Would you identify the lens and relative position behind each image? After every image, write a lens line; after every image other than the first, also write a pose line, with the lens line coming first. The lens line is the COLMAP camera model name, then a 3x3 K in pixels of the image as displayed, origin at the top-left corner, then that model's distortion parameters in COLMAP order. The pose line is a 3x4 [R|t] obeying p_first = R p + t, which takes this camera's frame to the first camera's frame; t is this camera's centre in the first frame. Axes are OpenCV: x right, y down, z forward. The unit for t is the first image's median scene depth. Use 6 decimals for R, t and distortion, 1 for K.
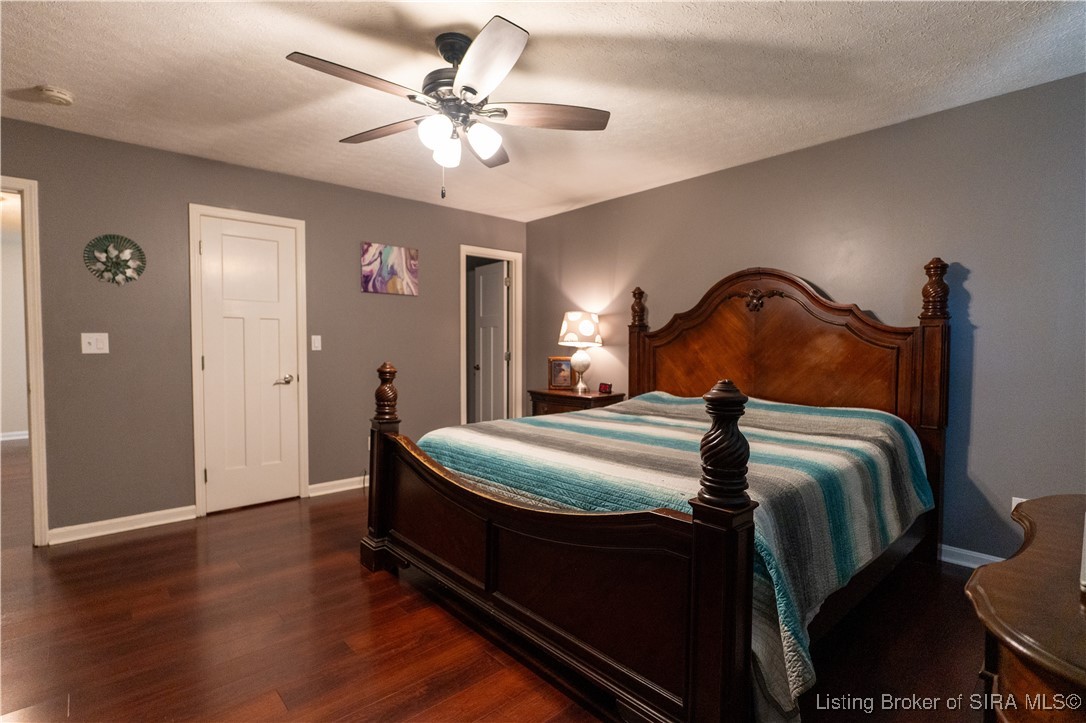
lens RADIAL K [[518.2, 0, 544.7], [0, 518.2, 362.3], [0, 0, 1]] dist [-0.001048, 0.000177]
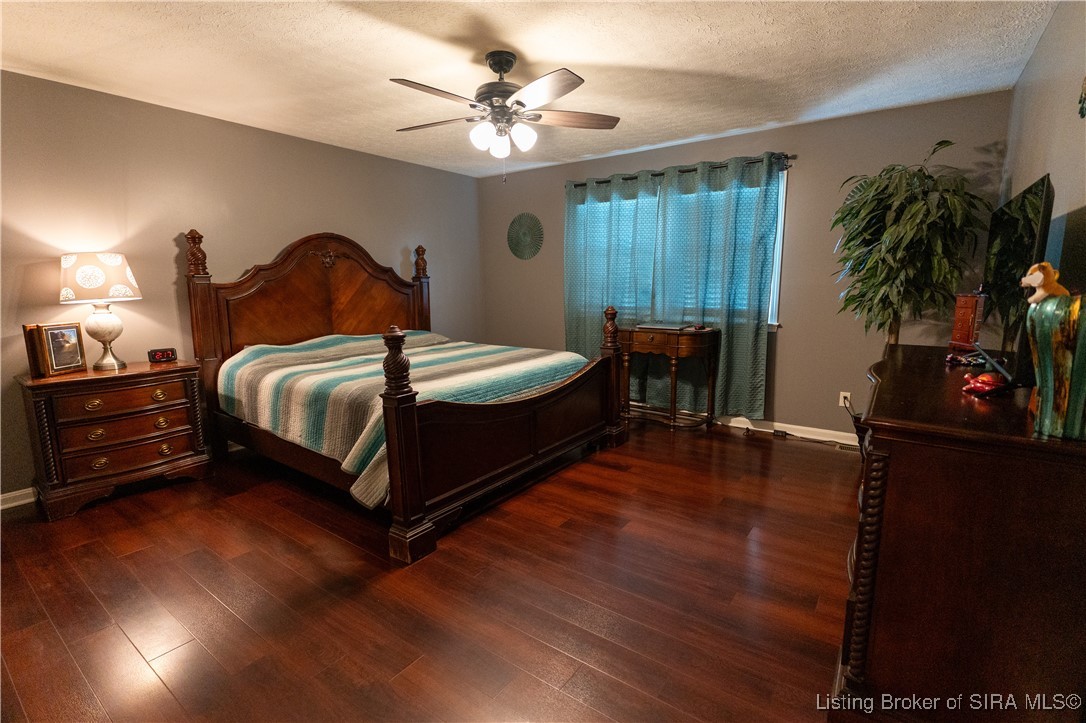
lens RADIAL K [[497.9, 0, 545.5], [0, 497.9, 363.1], [0, 0, 1]] dist [-0.010303, 0.000585]
pose [[-0.199528, -0.157057, 0.967224, -1.034487], [0.041049, 0.984865, 0.168390, -0.059214], [-0.979032, 0.073302, -0.190061, 0.832744]]
